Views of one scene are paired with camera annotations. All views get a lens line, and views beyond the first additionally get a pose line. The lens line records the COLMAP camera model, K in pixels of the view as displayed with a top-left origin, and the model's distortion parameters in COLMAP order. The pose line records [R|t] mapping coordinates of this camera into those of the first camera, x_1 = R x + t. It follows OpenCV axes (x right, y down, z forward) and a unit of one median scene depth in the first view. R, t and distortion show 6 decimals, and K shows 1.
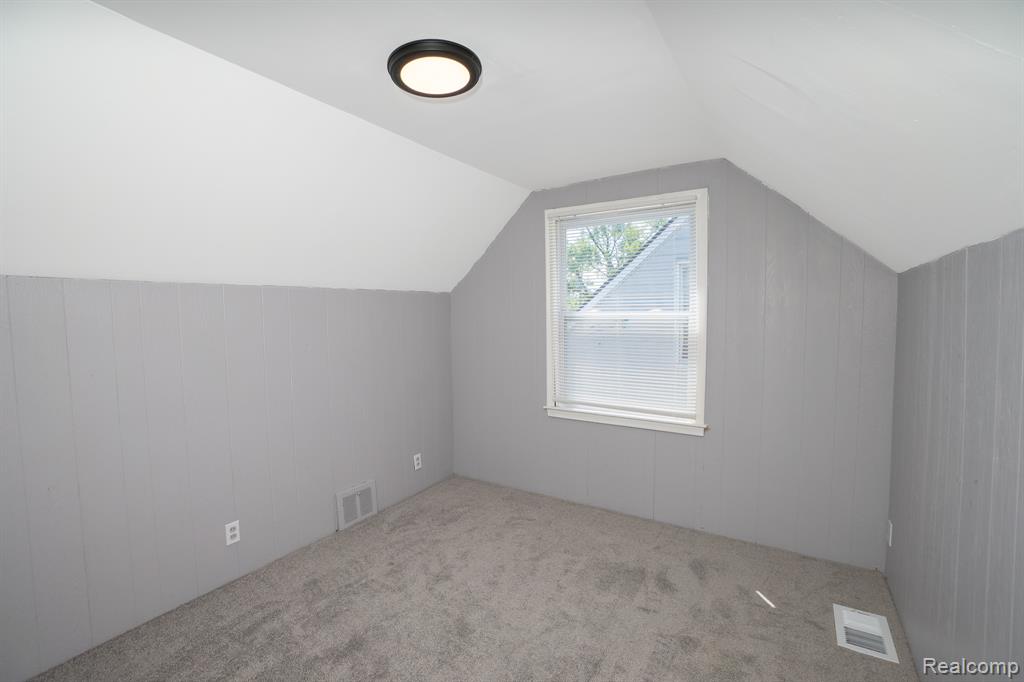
lens RADIAL K [[460.4, 0, 505.3], [0, 460.4, 342.2], [0, 0, 1]] dist [-0.069804, 0.024470]
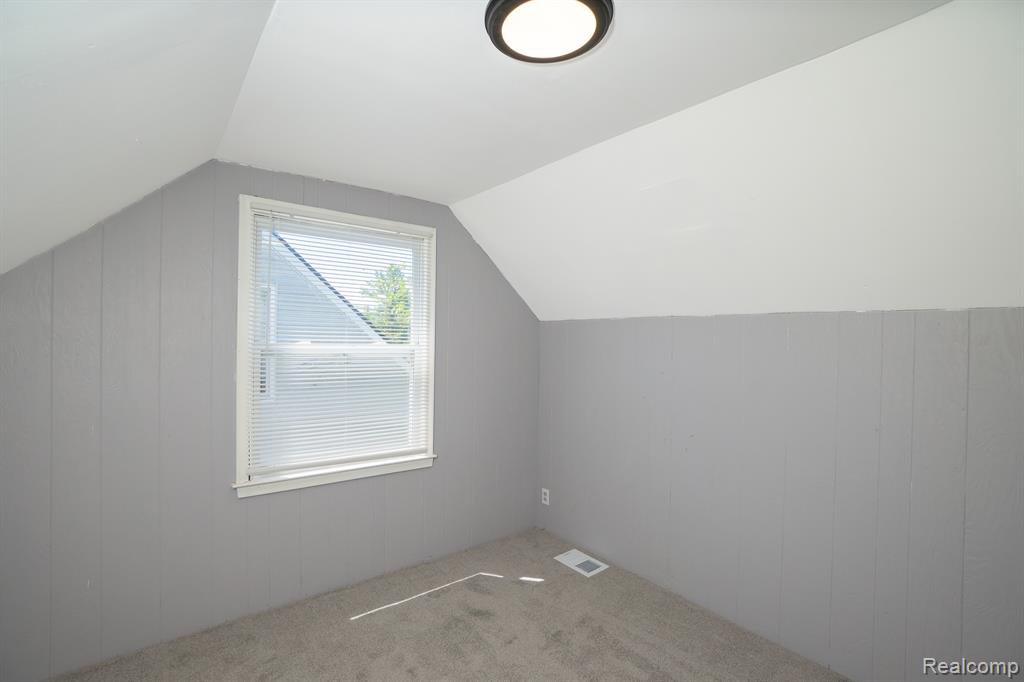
lens RADIAL K [[460.4, 0, 505.3], [0, 460.4, 342.2], [0, 0, 1]] dist [-0.069804, 0.024470]
pose [[0.311170, 0.008639, 0.950315, -0.485900], [0.048050, 0.998537, -0.024811, -0.038446], [-0.949139, 0.053383, 0.310299, 0.491525]]
